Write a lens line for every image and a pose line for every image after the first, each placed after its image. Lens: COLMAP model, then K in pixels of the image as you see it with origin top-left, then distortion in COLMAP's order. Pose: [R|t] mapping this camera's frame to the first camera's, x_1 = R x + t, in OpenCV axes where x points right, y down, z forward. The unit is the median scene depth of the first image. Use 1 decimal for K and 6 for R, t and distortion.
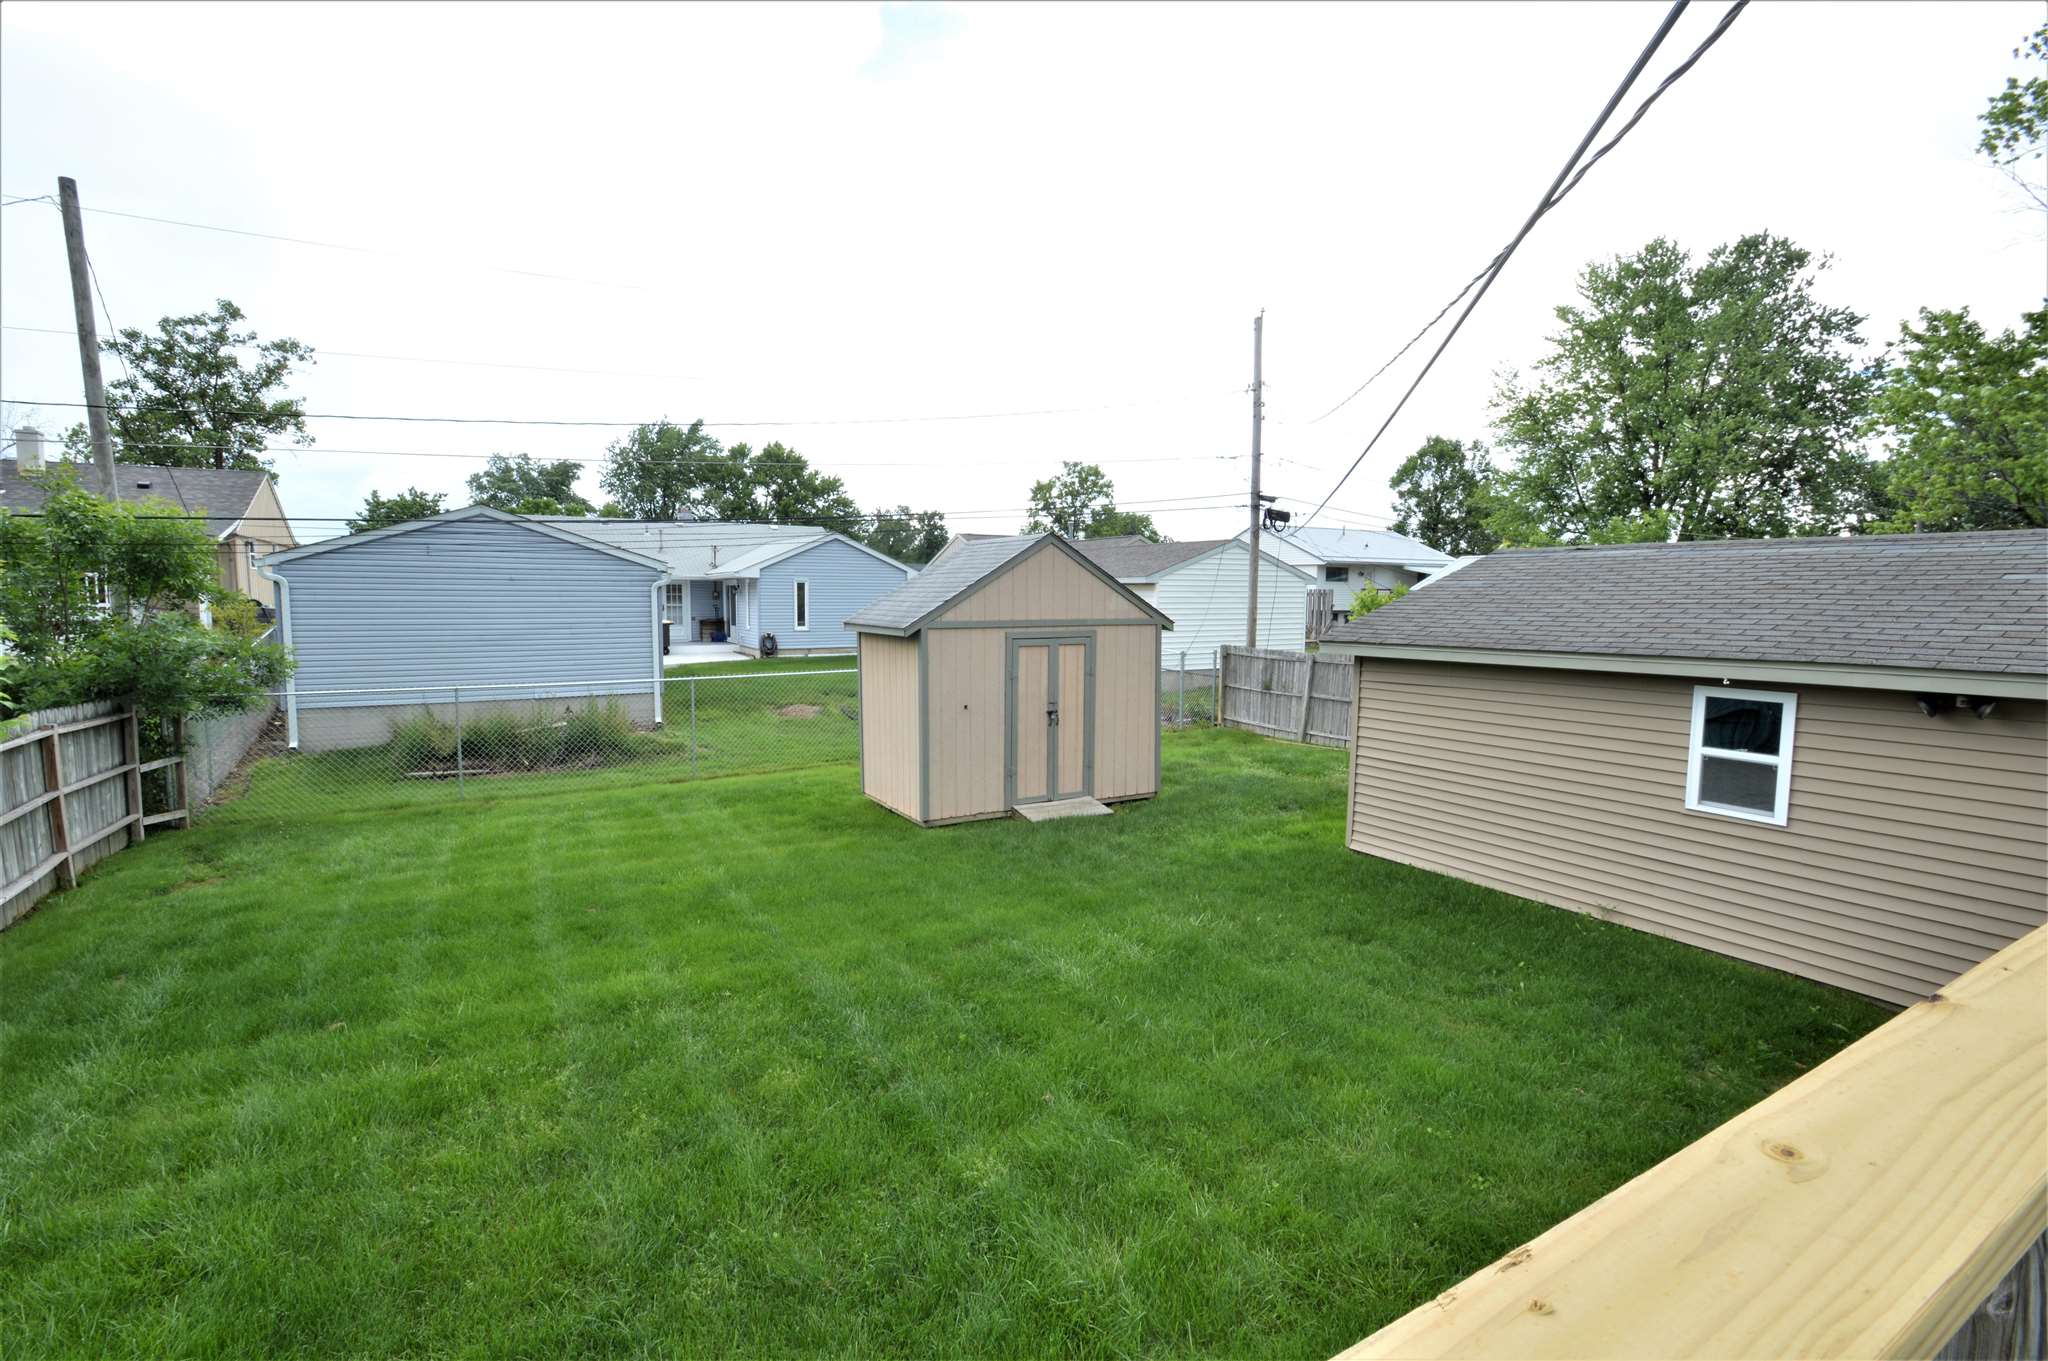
lens RADIAL K [[914.7, 0, 1001.6], [0, 914.7, 678.5], [0, 0, 1]] dist [0.007773, -0.014569]
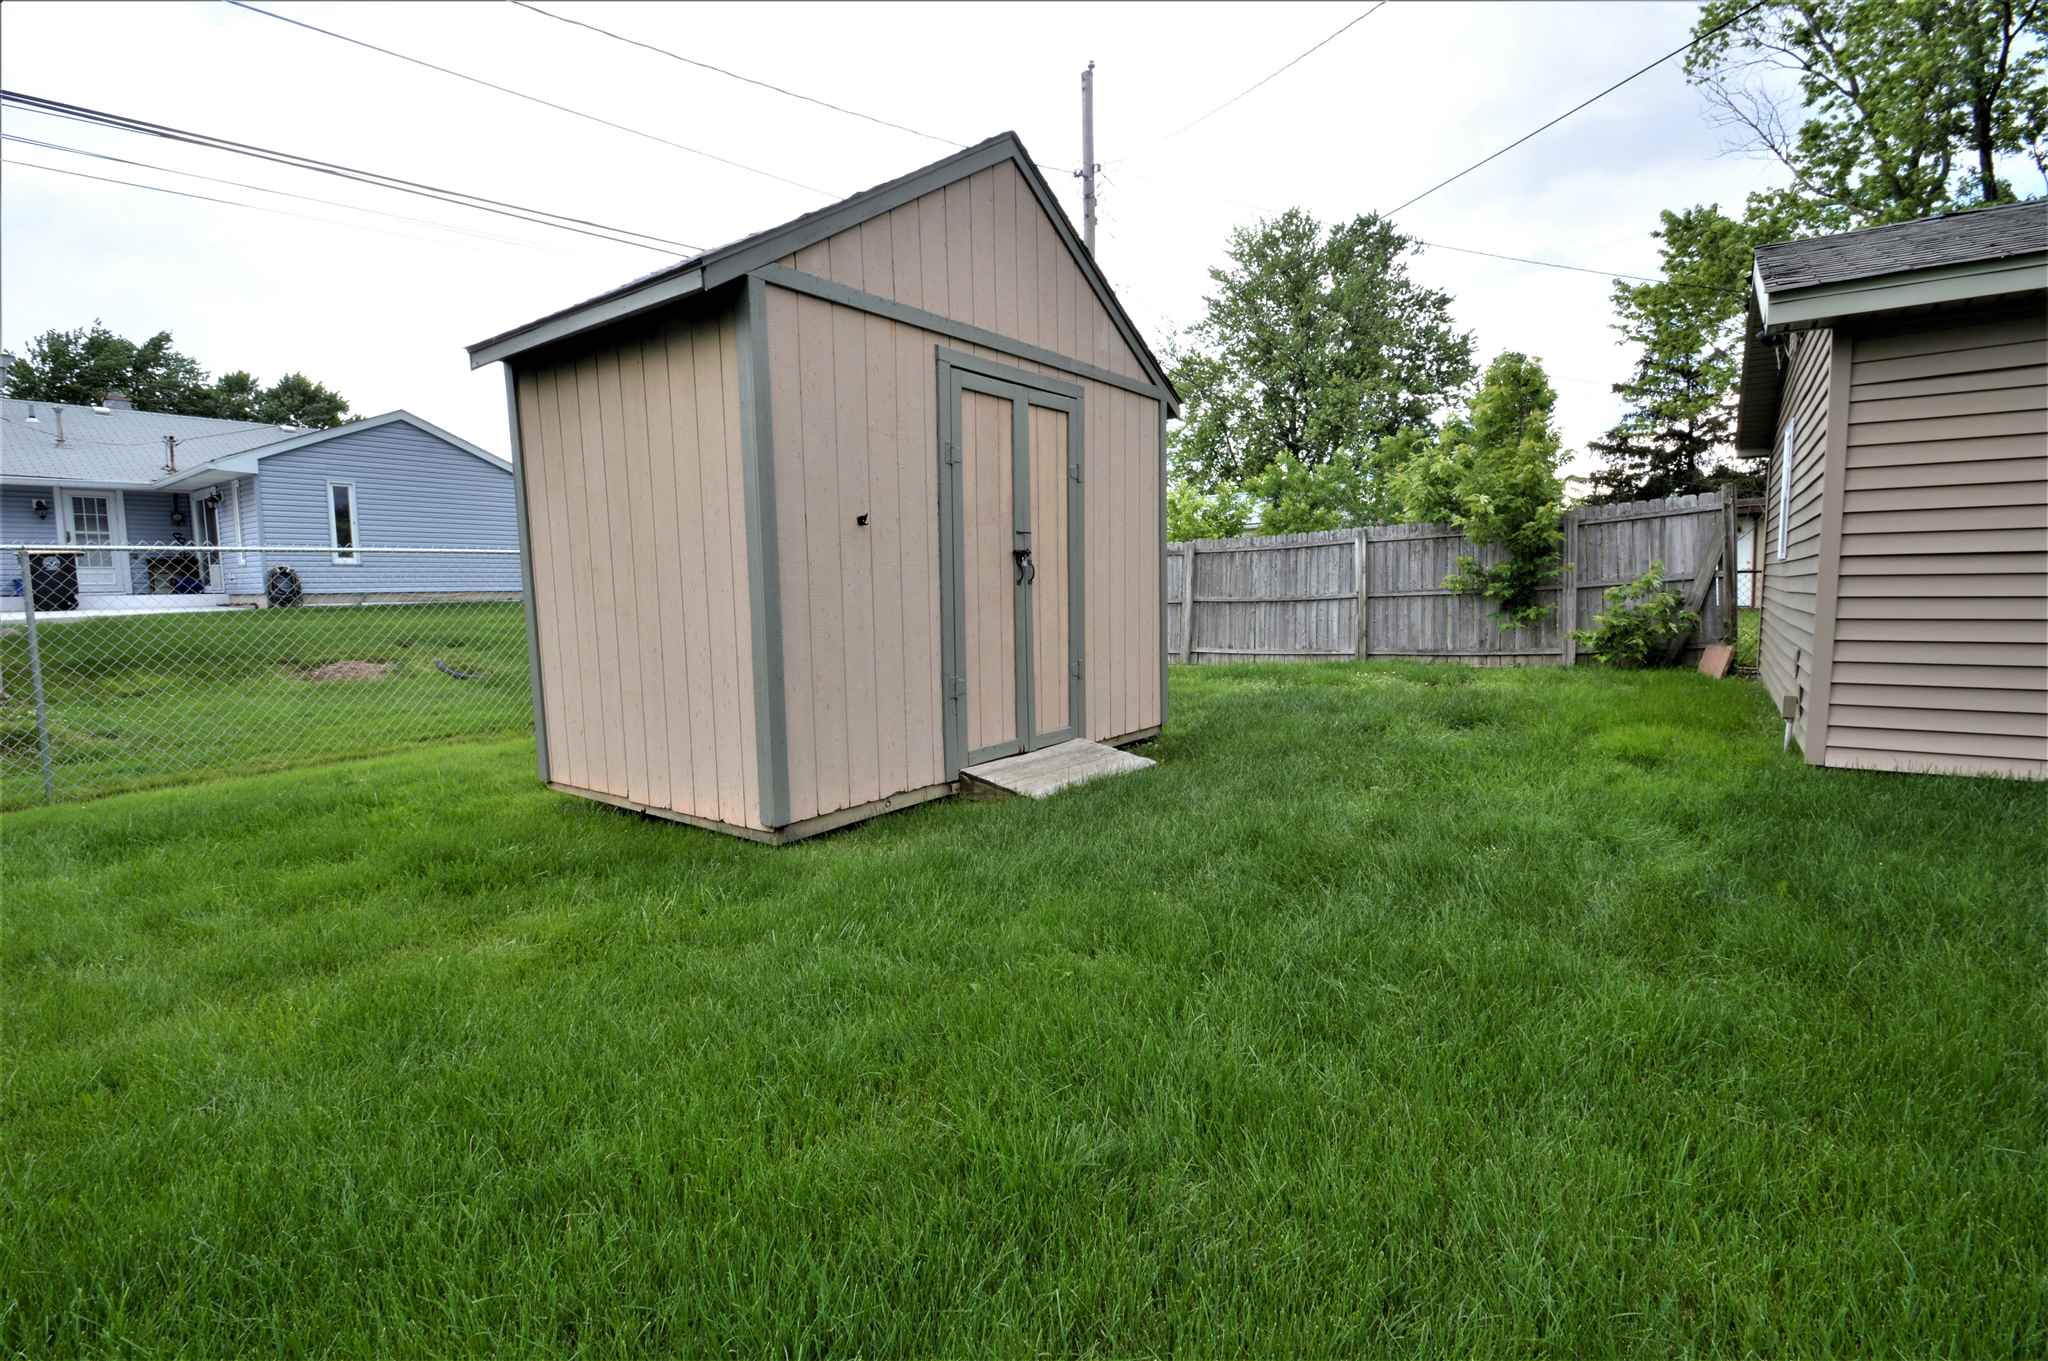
lens RADIAL K [[914.7, 0, 1001.6], [0, 914.7, 678.5], [0, 0, 1]] dist [0.007773, -0.014569]
pose [[0.919127, -0.057340, 0.389766, -0.124194], [0.054746, 0.998342, 0.017769, 0.084134], [-0.390138, 0.005006, 0.920743, 0.558329]]
